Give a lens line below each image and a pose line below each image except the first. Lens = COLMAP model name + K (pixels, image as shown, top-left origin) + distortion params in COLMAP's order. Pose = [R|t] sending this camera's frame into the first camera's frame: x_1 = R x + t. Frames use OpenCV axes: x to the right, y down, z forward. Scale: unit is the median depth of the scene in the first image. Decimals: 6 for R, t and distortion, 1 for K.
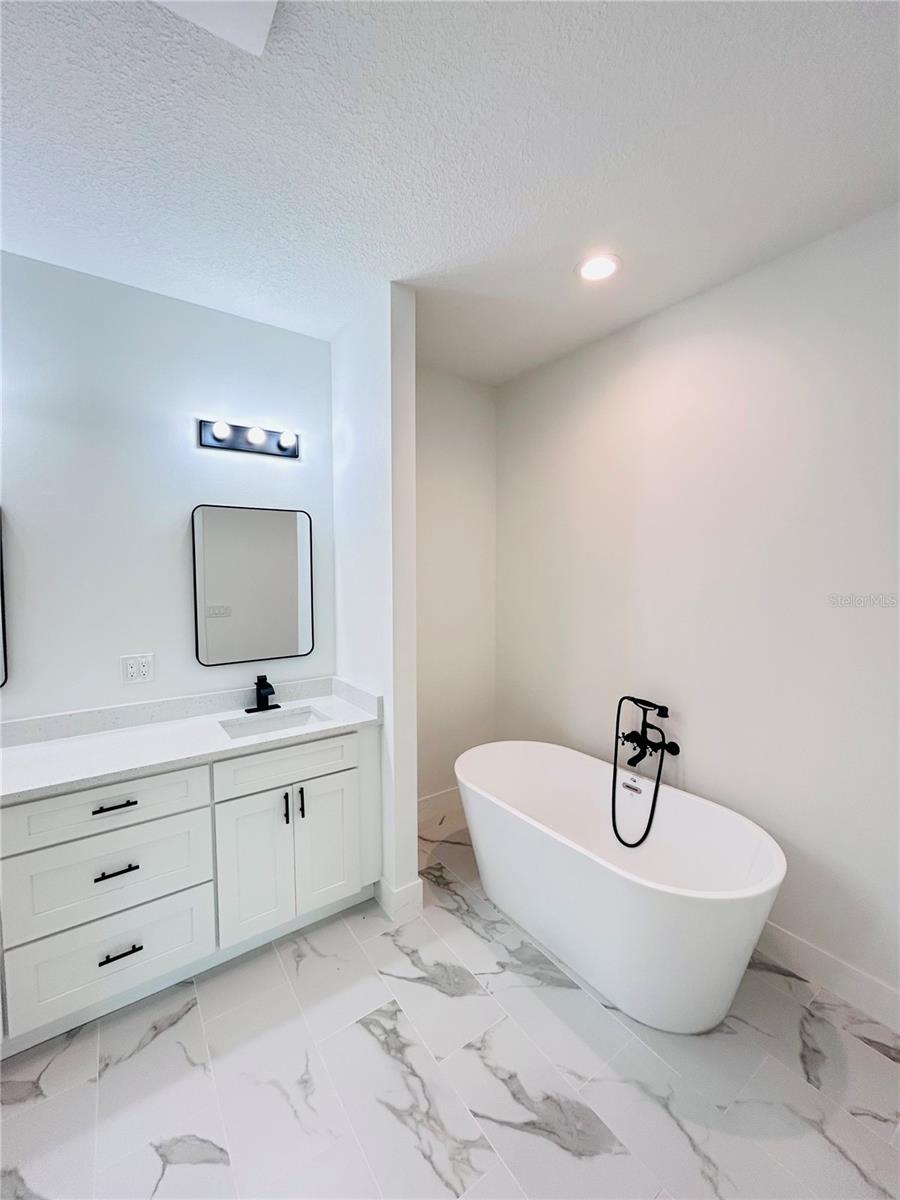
lens RADIAL K [[490.0, 0, 450.6], [0, 490.0, 593.1], [0, 0, 1]] dist [0.001398, 0.000118]
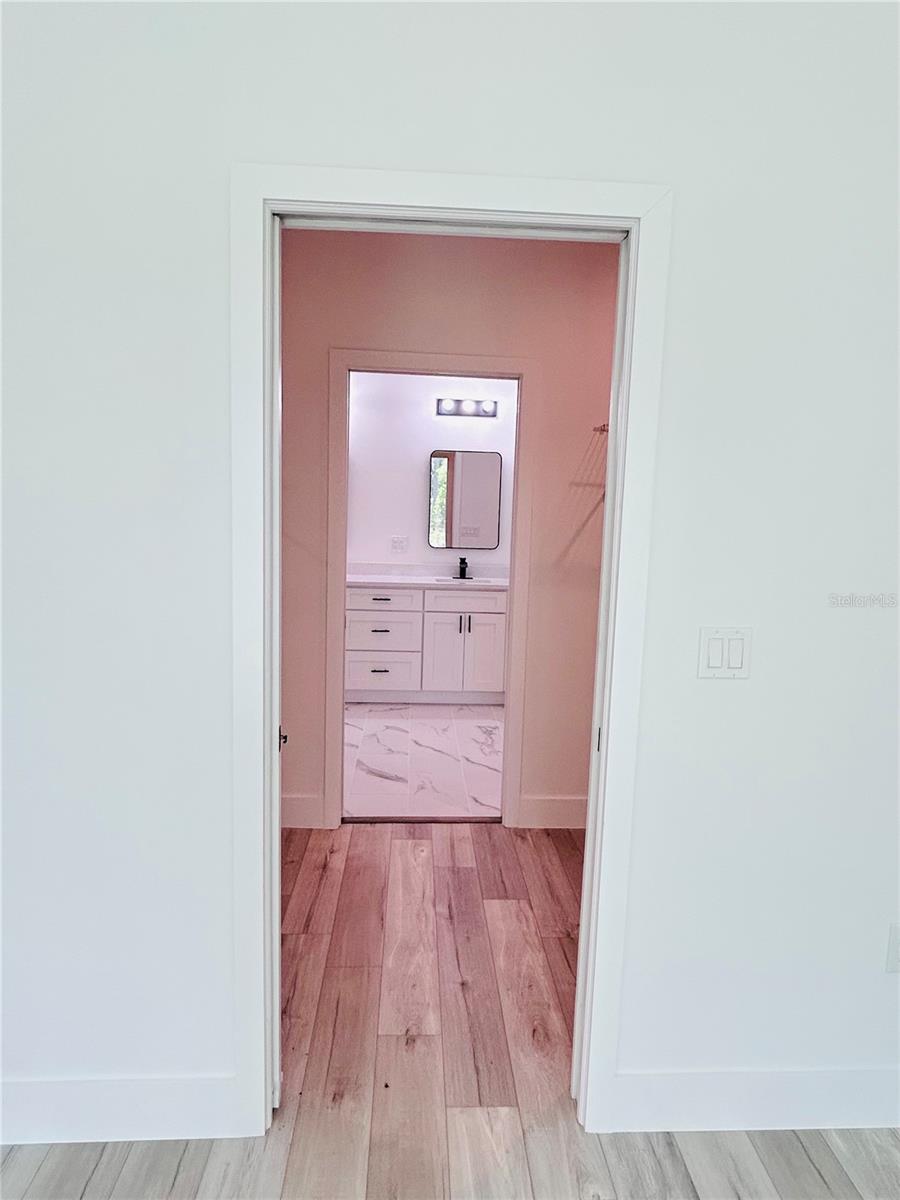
lens RADIAL K [[738.7, 0, 451.7], [0, 738.7, 601.3], [0, 0, 1]] dist [-0.007903, 0.002096]
pose [[0.846920, 0.099458, -0.522335, 1.001129], [-0.067911, 0.994538, 0.079258, 0.145609], [0.527365, -0.031653, 0.849049, -1.248233]]
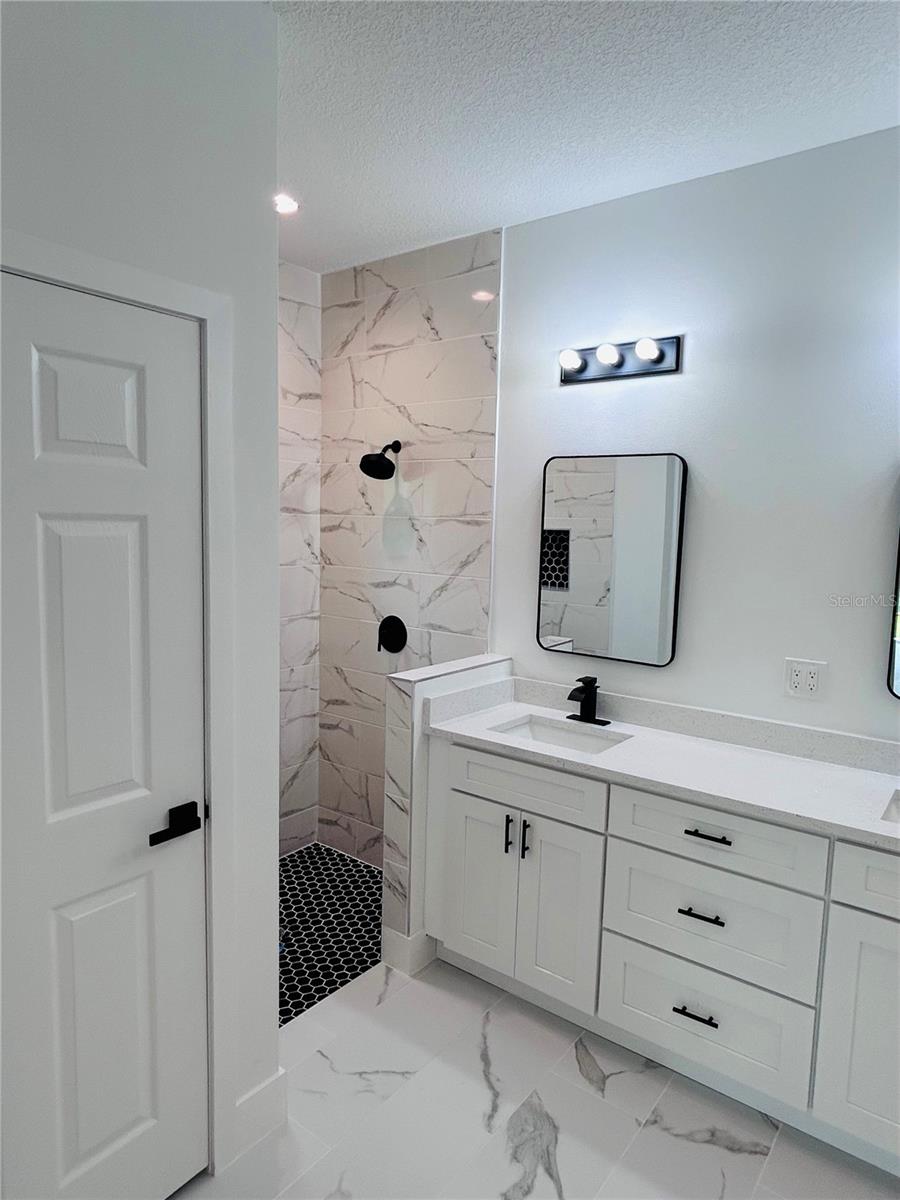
lens RADIAL K [[738.7, 0, 450.7], [0, 738.7, 599.9], [0, 0, 1]] dist [-0.007903, 0.002096]
pose [[0.295424, 0.104066, -0.949682, 0.244554], [-0.084764, 0.992985, 0.082442, -0.009511], [0.951598, 0.056144, 0.302172, 0.176303]]
